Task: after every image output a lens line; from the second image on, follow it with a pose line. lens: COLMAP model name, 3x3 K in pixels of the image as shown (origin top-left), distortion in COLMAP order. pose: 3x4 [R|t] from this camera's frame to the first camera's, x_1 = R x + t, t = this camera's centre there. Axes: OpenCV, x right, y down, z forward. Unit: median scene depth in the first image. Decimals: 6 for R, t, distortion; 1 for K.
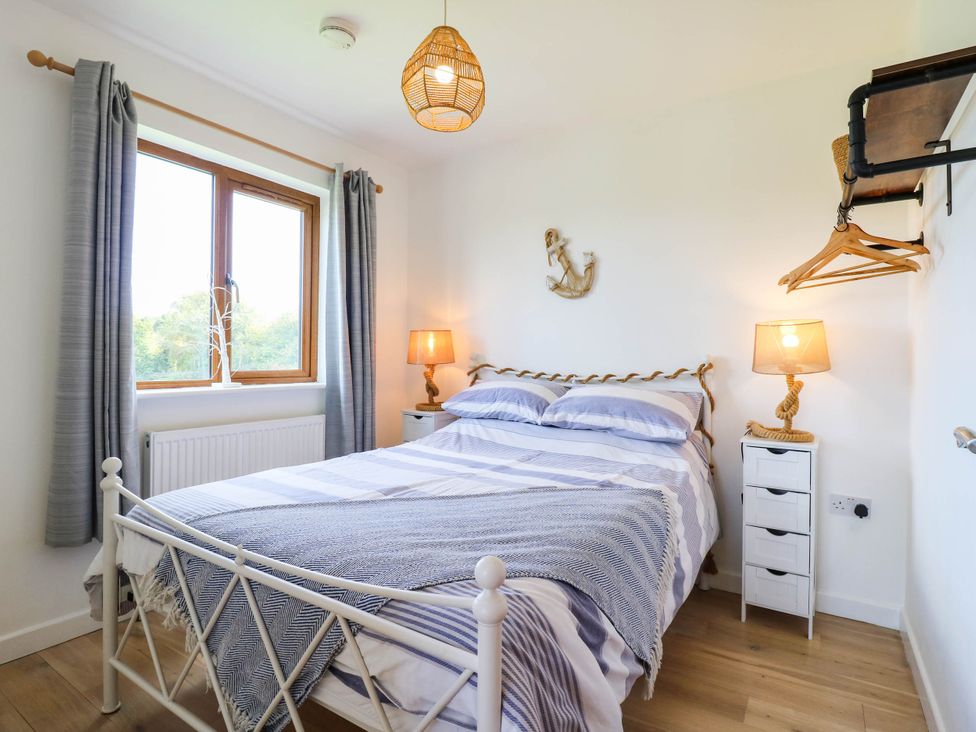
lens RADIAL K [[511.0, 0, 496.1], [0, 511.0, 354.7], [0, 0, 1]] dist [0.001056, -0.012486]
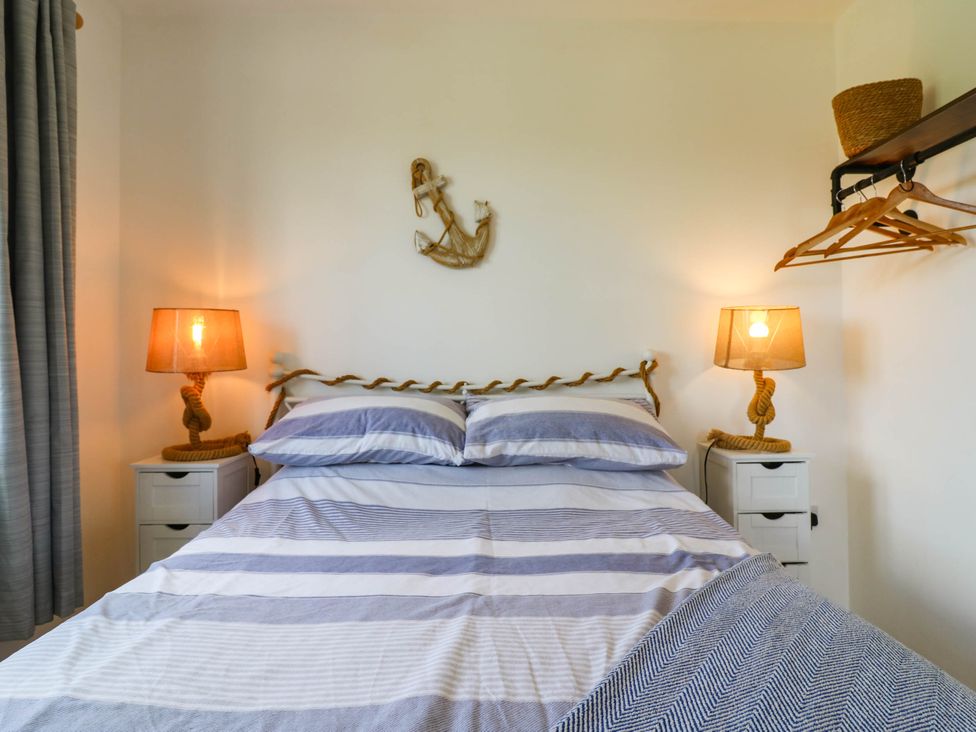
lens RADIAL K [[540.9, 0, 494.7], [0, 540.9, 358.5], [0, 0, 1]] dist [0.001745, -0.011817]
pose [[0.823202, -0.010141, 0.567658, -0.216247], [0.015134, 0.999877, -0.004085, 0.012150], [-0.567547, 0.011954, 0.823254, 0.396879]]
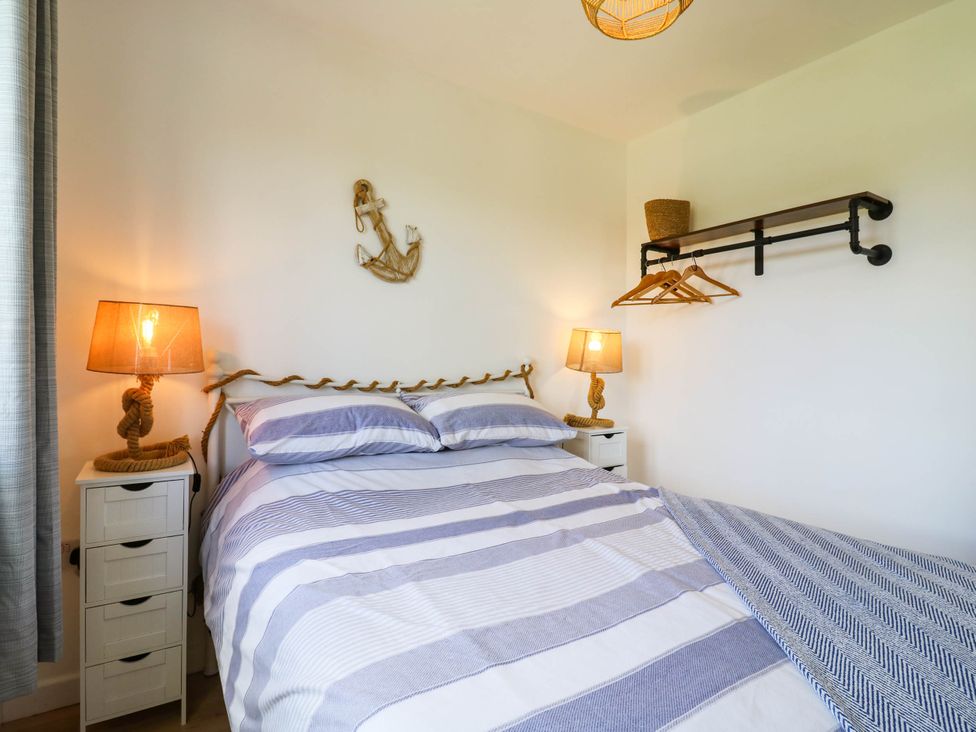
lens RADIAL K [[511.0, 0, 496.1], [0, 511.0, 354.7], [0, 0, 1]] dist [0.001056, -0.012486]
pose [[0.392643, 0.002882, 0.919686, -0.499340], [-0.009396, 0.999955, 0.000878, -0.003211], [-0.919643, -0.008986, 0.392653, 0.563040]]
